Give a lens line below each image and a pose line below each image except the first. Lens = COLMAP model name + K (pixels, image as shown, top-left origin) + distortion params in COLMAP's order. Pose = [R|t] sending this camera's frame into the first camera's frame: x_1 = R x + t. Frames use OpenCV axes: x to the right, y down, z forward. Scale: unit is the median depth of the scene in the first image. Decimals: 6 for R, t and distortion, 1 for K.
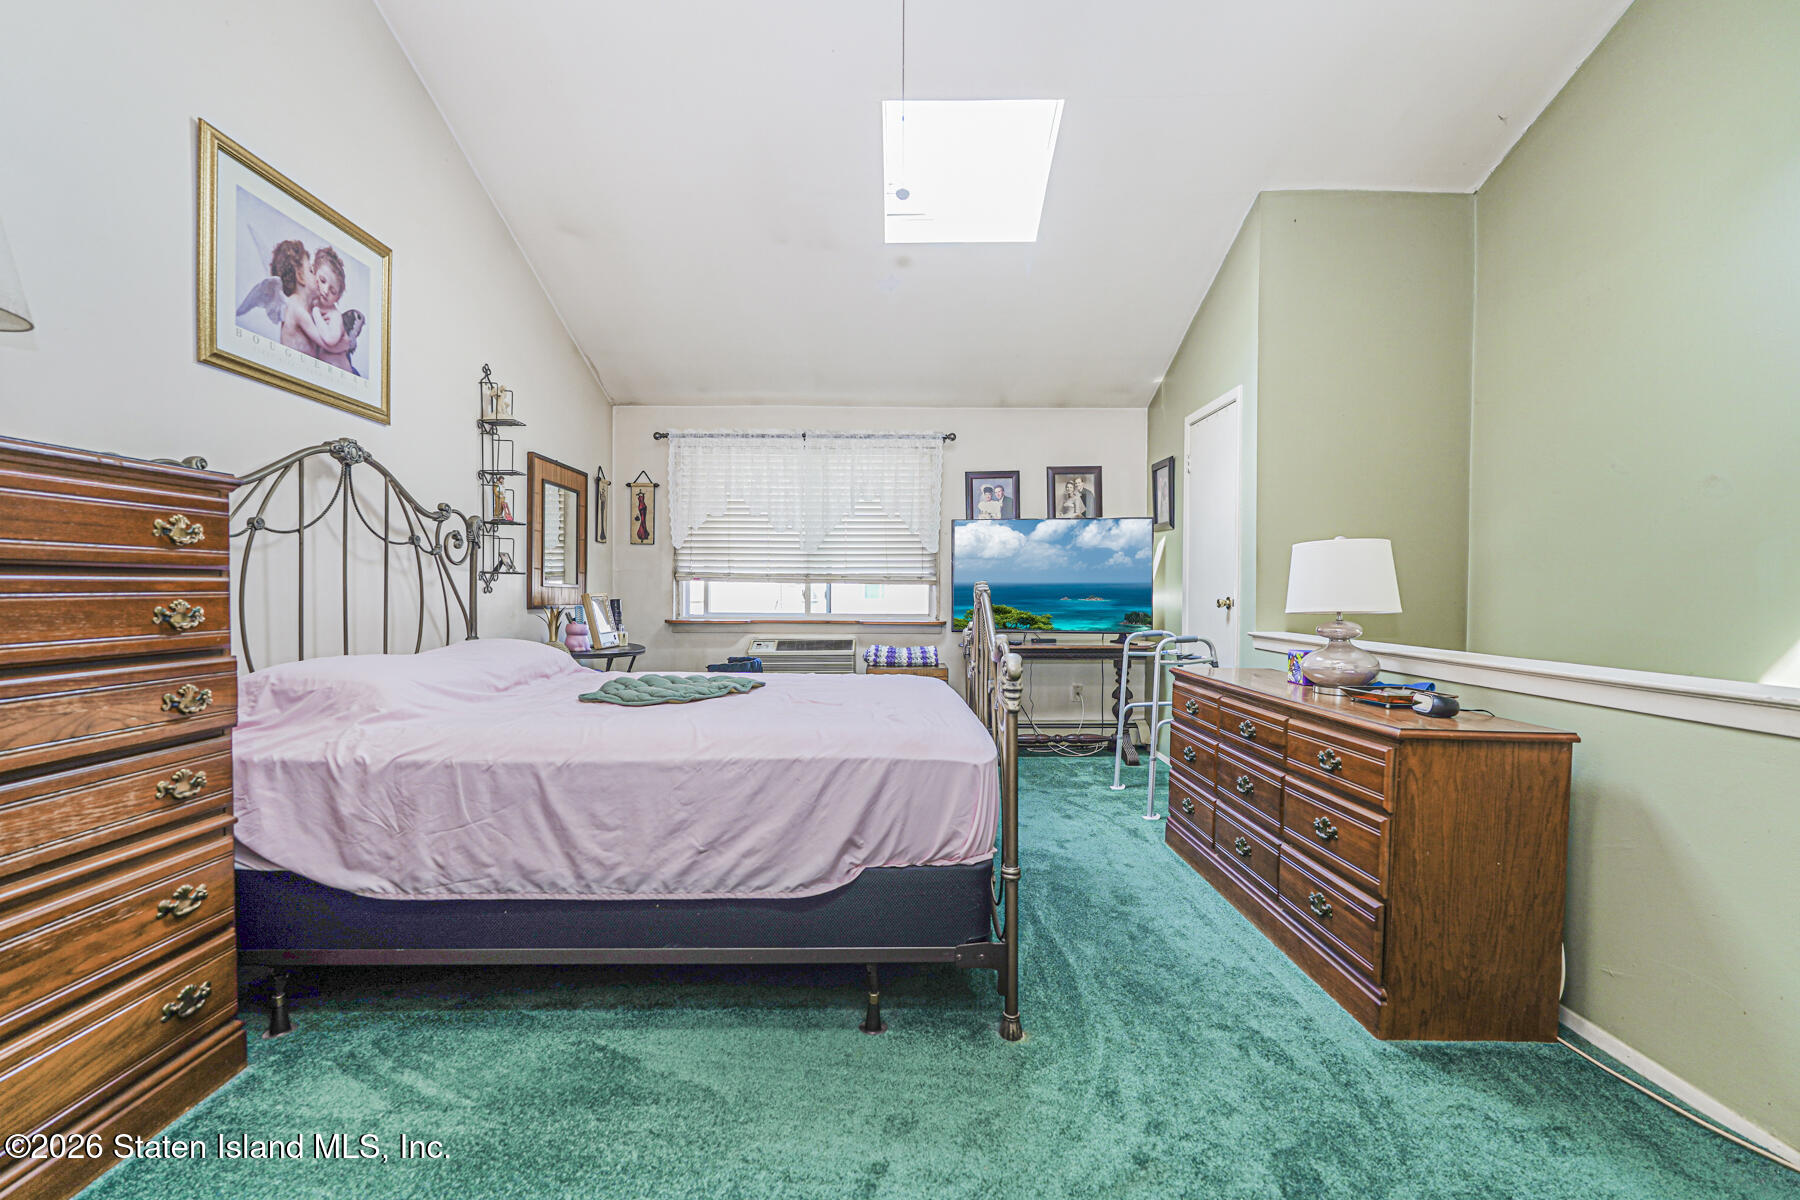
lens RADIAL K [[800.7, 0, 905.5], [0, 800.7, 602.7], [0, 0, 1]] dist [-0.003775, 0.004892]
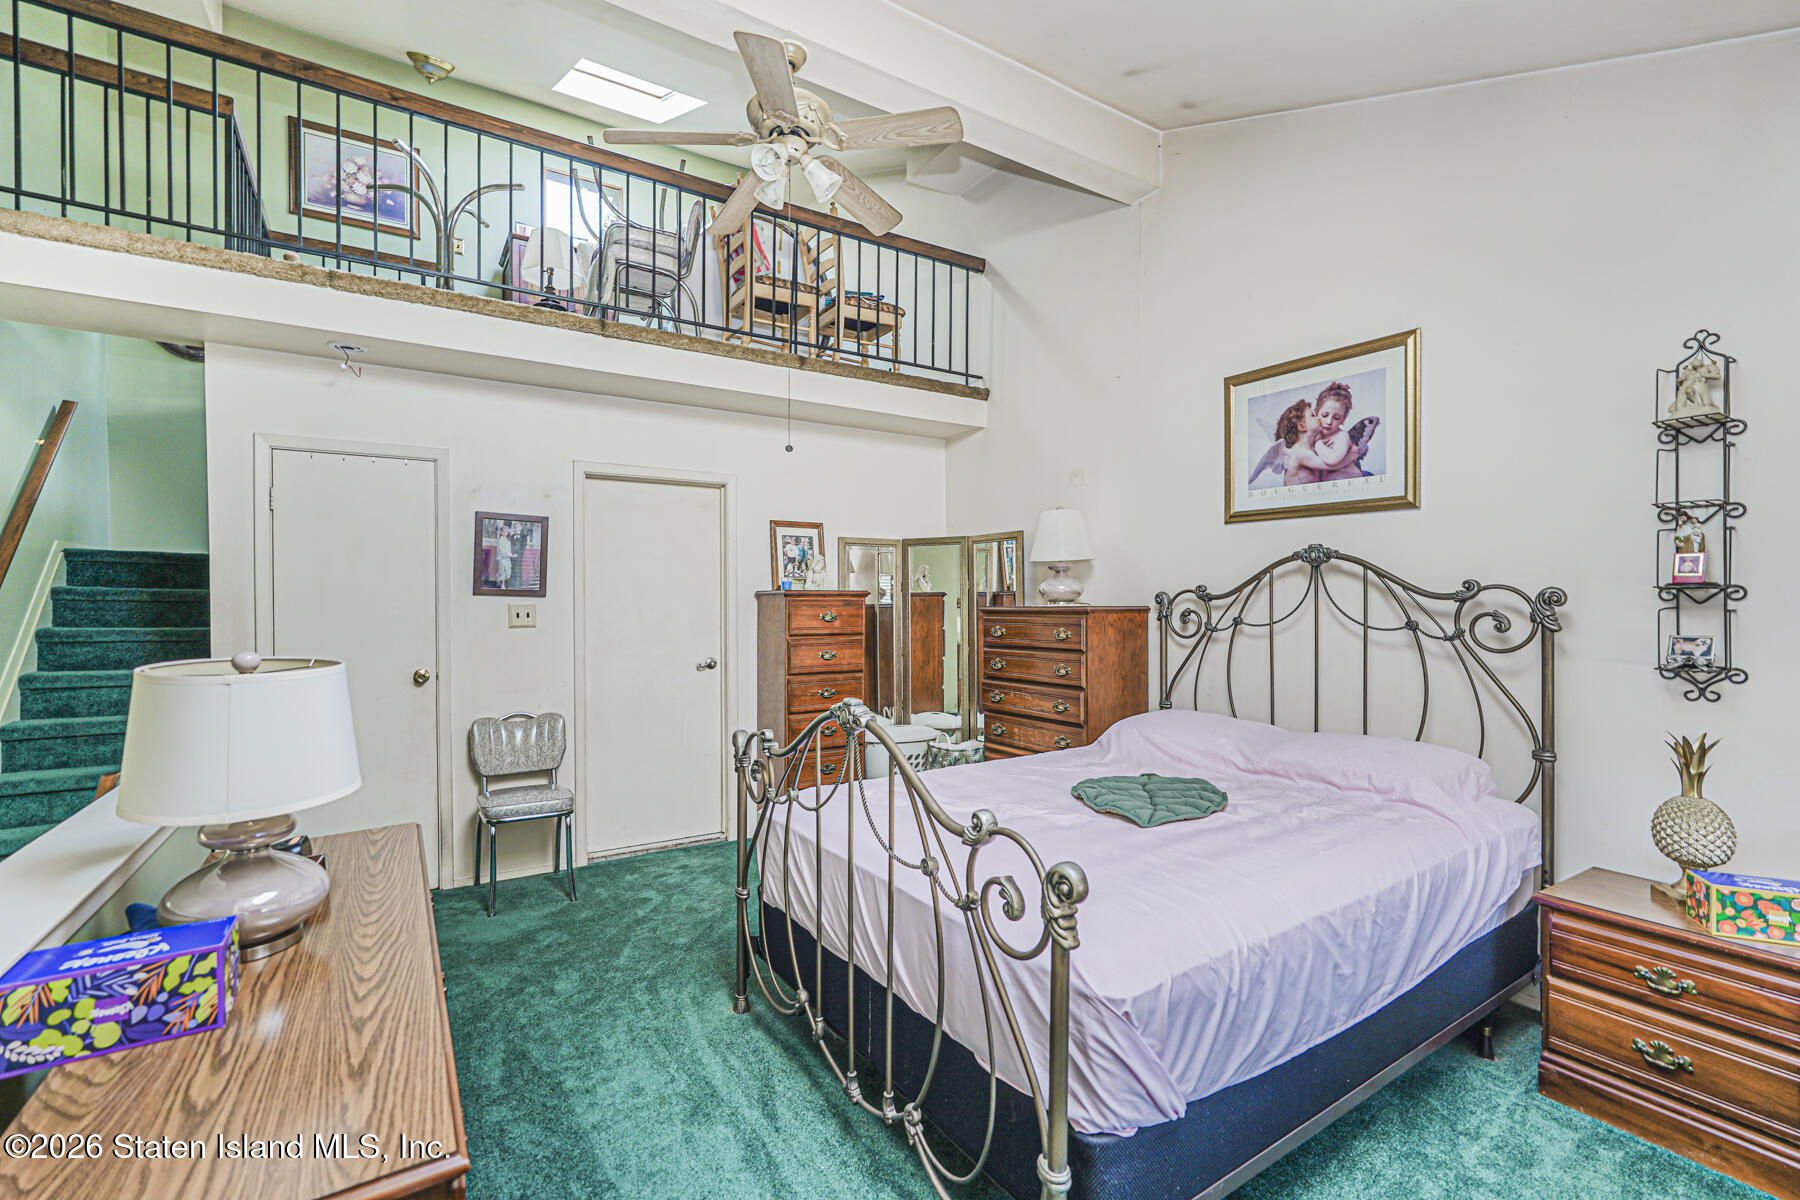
lens RADIAL K [[800.7, 0, 906.1], [0, 800.7, 603.0], [0, 0, 1]] dist [-0.003775, 0.004892]
pose [[-0.843206, 0.004870, -0.537568, 0.461177], [-0.005235, 0.999837, 0.017269, -0.134977], [0.537565, 0.017375, -0.843043, 1.680333]]
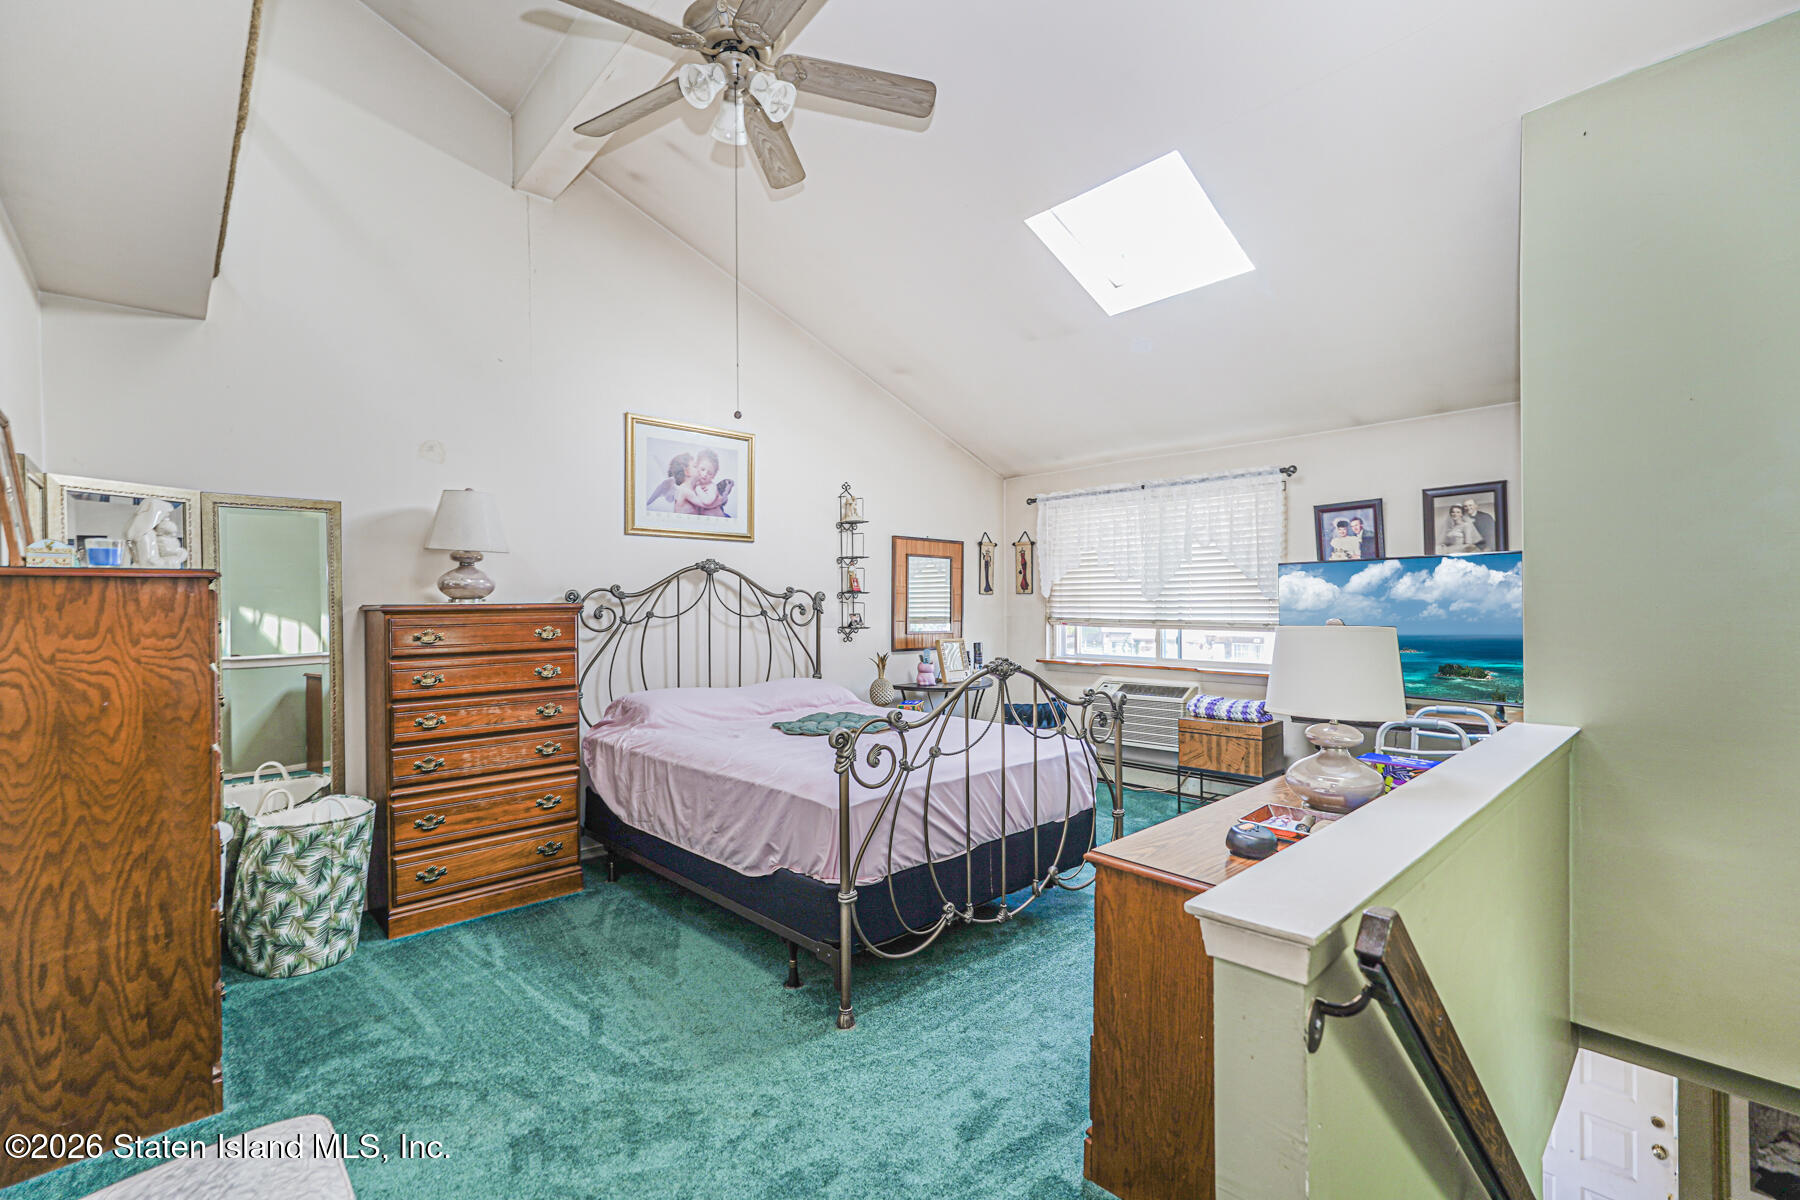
lens RADIAL K [[800.7, 0, 895.3], [0, 800.7, 599.8], [0, 0, 1]] dist [-0.003775, 0.004892]
pose [[0.676185, -0.011136, -0.736648, 0.836063], [-0.002412, 0.999847, -0.017328, -0.088428], [0.736728, 0.013494, 0.676054, 0.132036]]
